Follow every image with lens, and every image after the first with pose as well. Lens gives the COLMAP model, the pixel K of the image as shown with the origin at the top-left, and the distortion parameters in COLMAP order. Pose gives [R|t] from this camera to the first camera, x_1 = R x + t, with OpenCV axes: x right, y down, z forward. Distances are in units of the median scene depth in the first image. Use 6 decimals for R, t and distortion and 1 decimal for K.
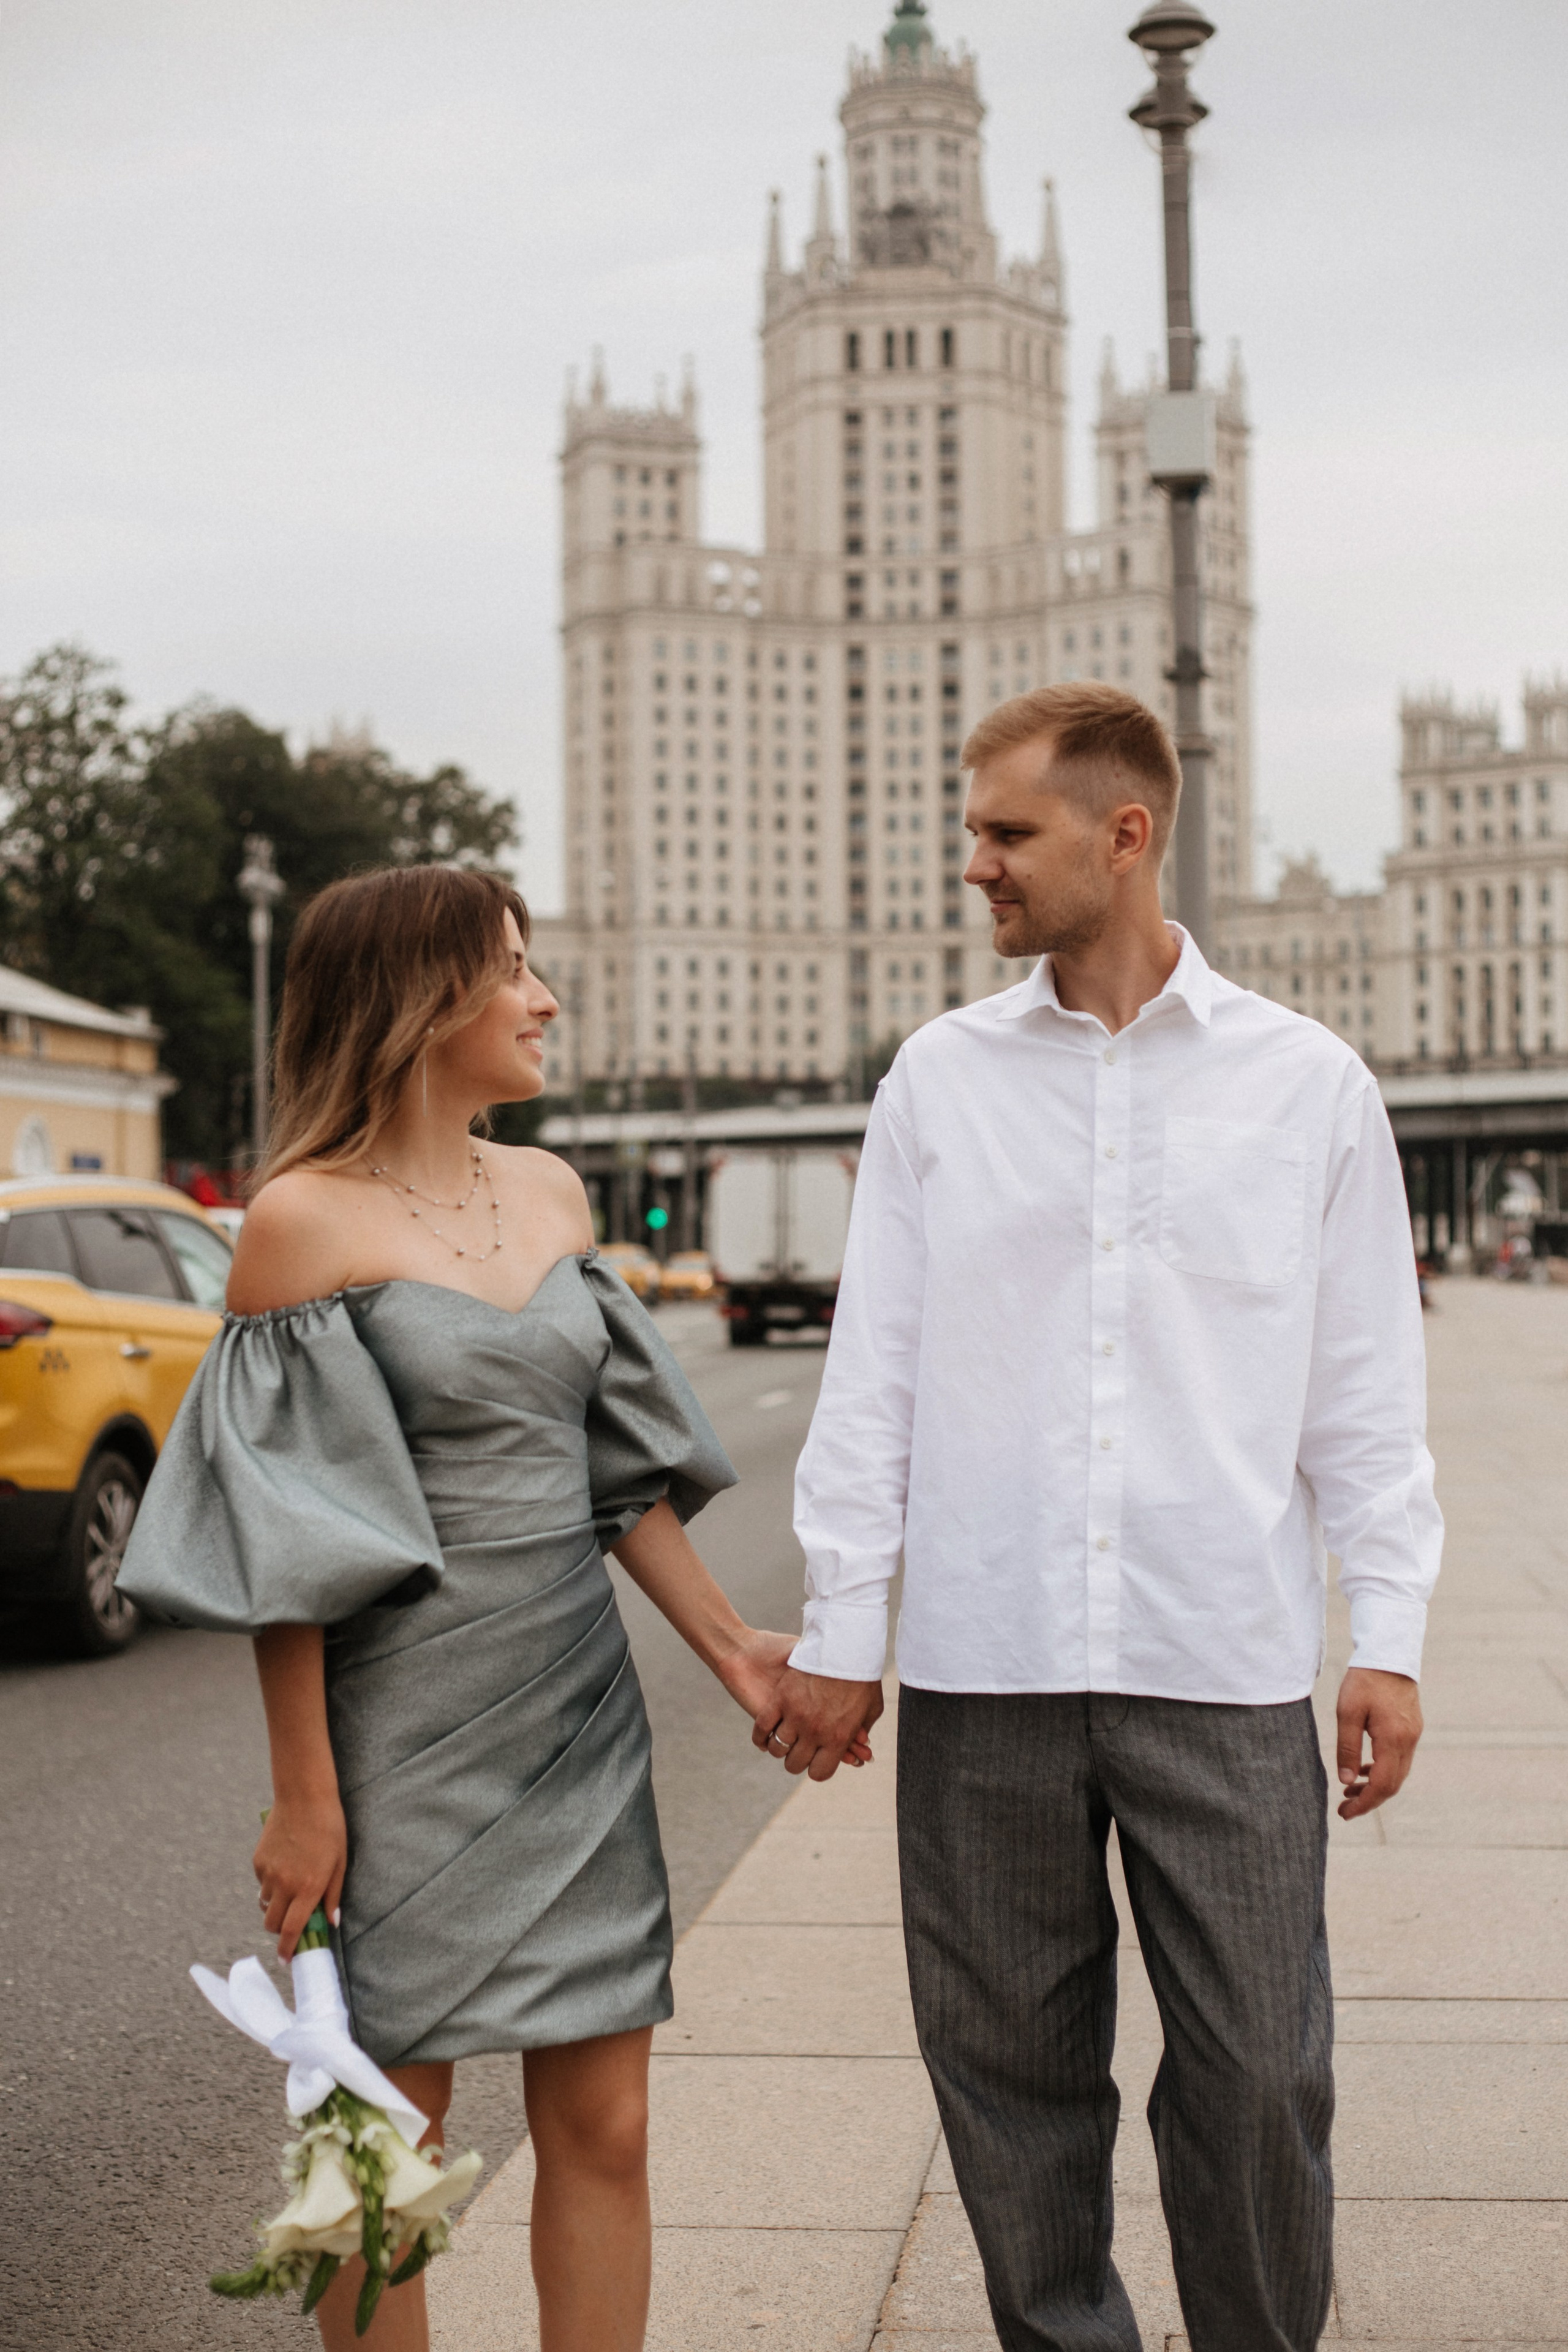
lens RADIAL K [[3678.8, 0, 814.9], [0, 3678.8, 1202.0], [0, 0, 1]] dist [-0.081064, -0.122066]
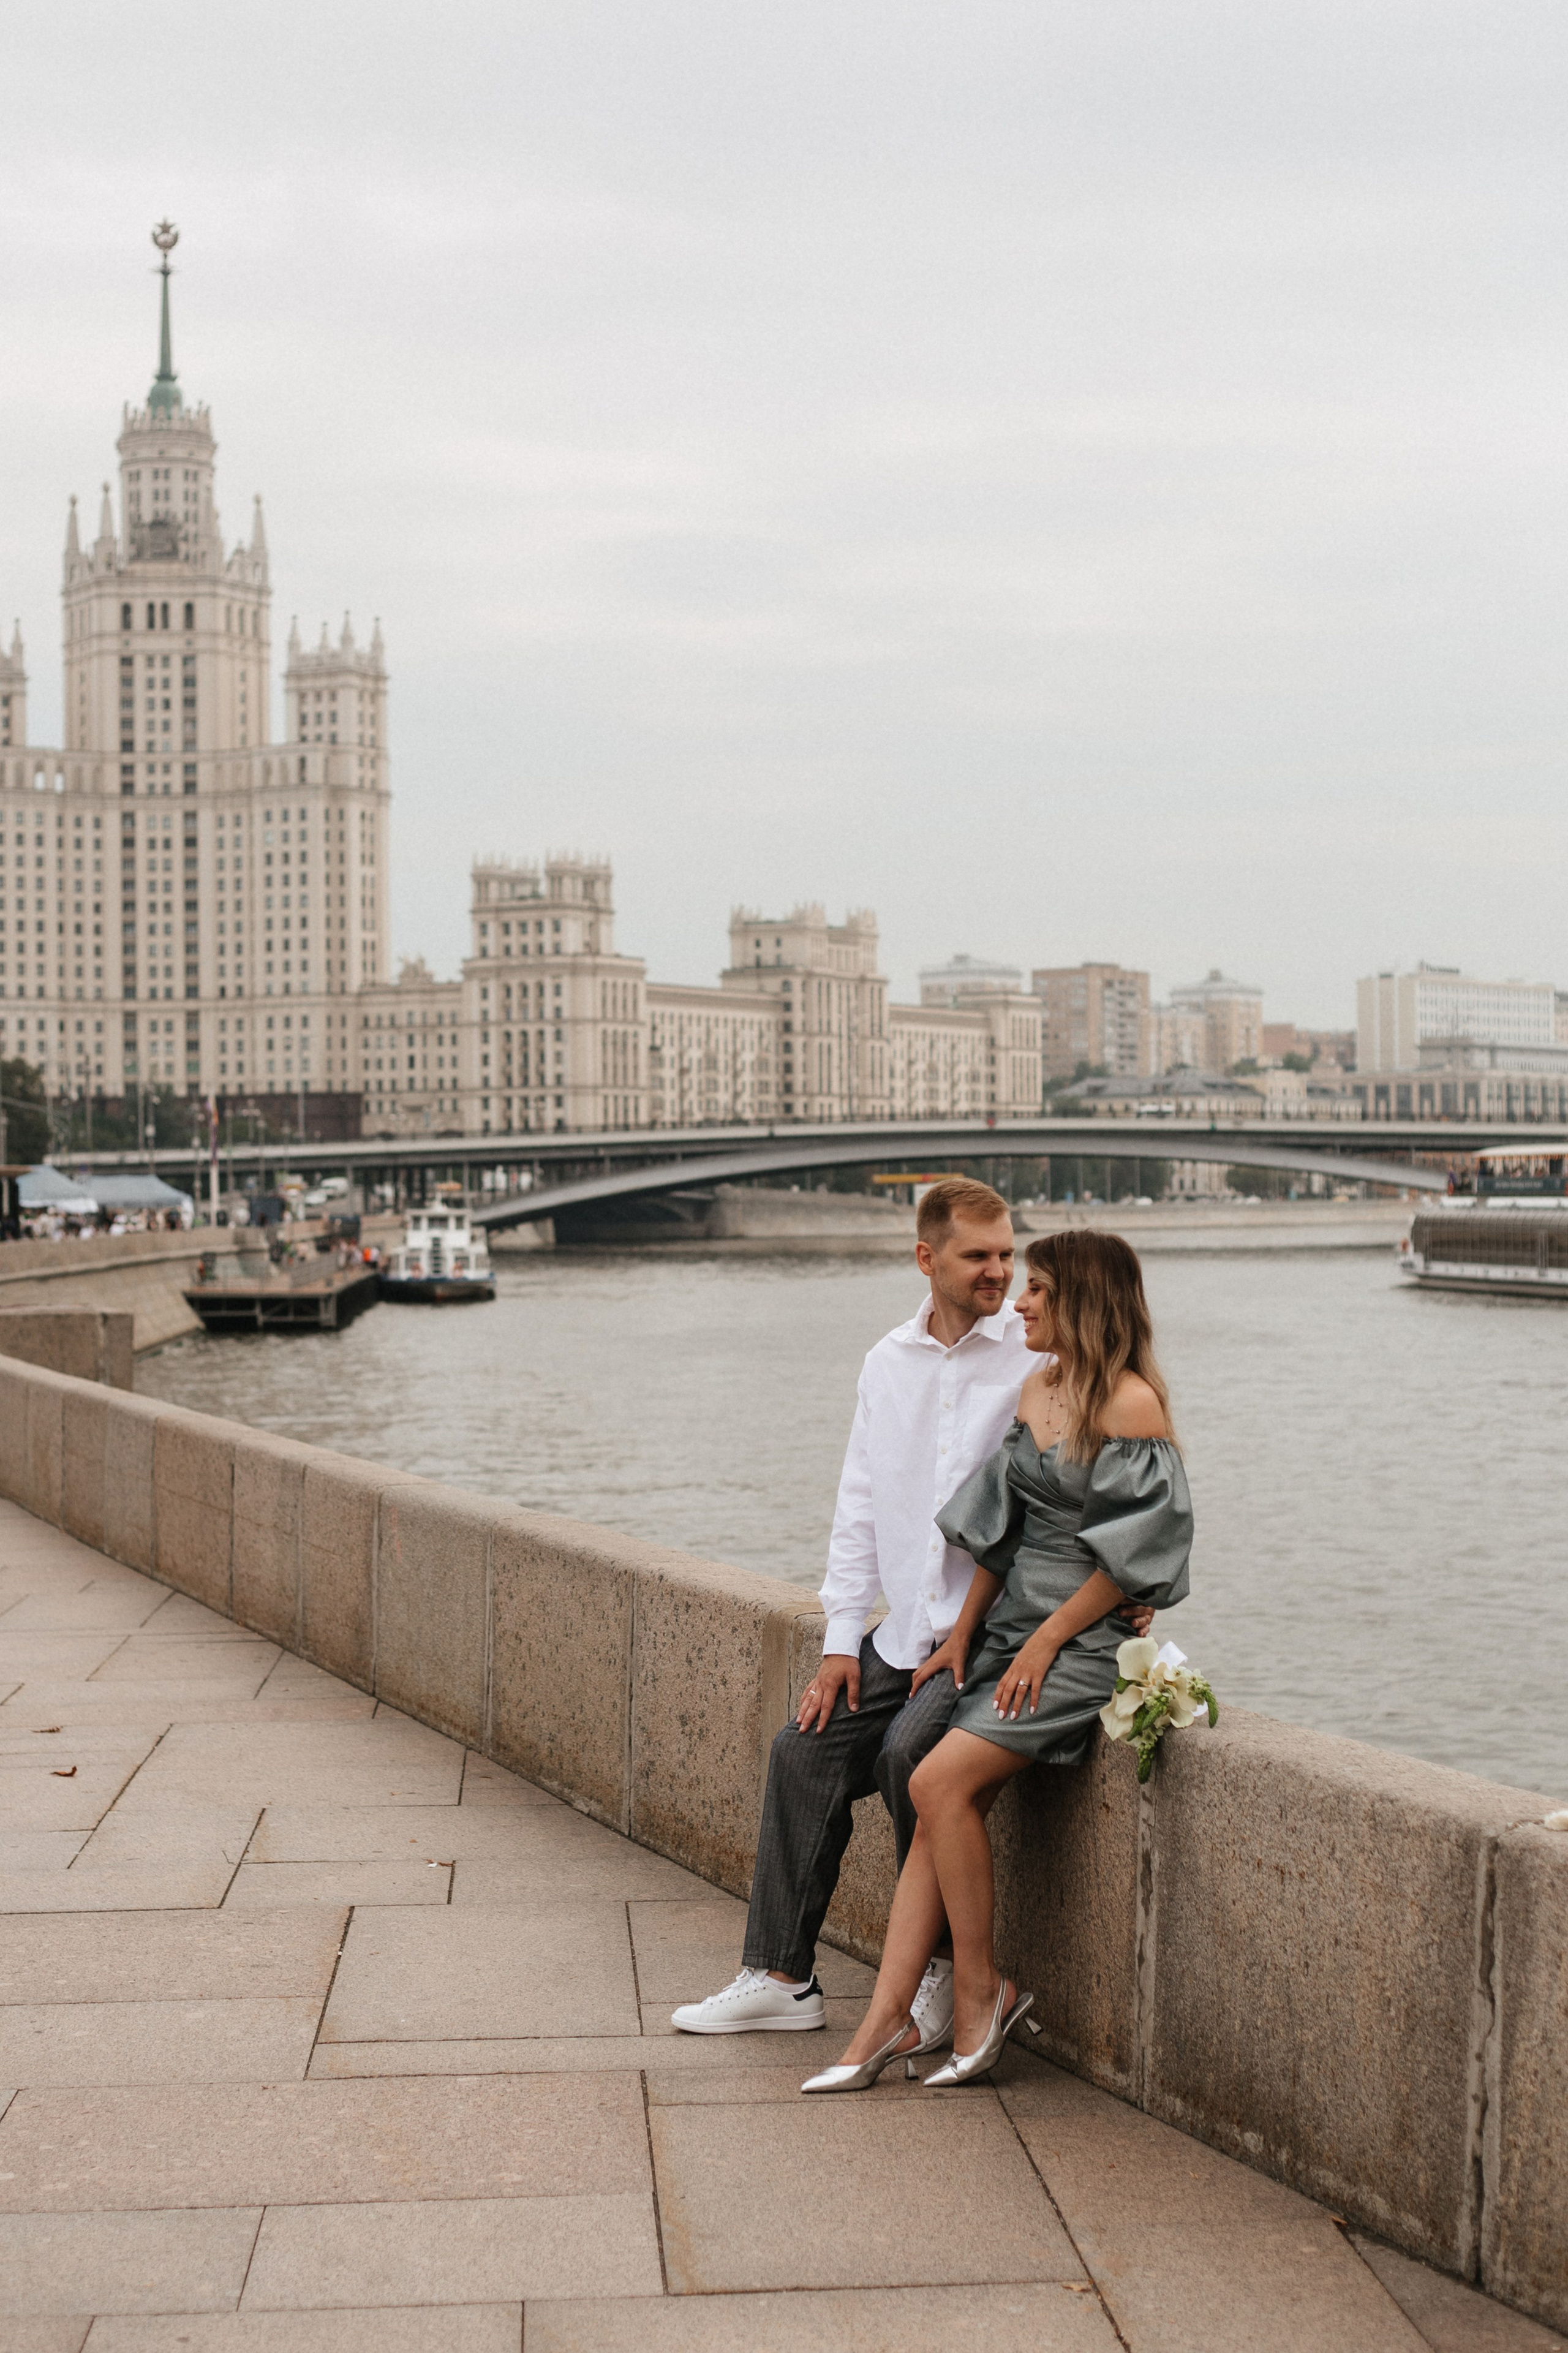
lens RADIAL K [[4185.4, 0, 786.6], [0, 4185.4, 1134.9], [0, 0, 1]] dist [-0.058204, -0.186112]
pose [[0.984654, -0.000693, 0.174519, -0.022536], [0.001218, 0.999995, -0.002900, -0.012288], [-0.174516, 0.003068, 0.984649, -0.757157]]
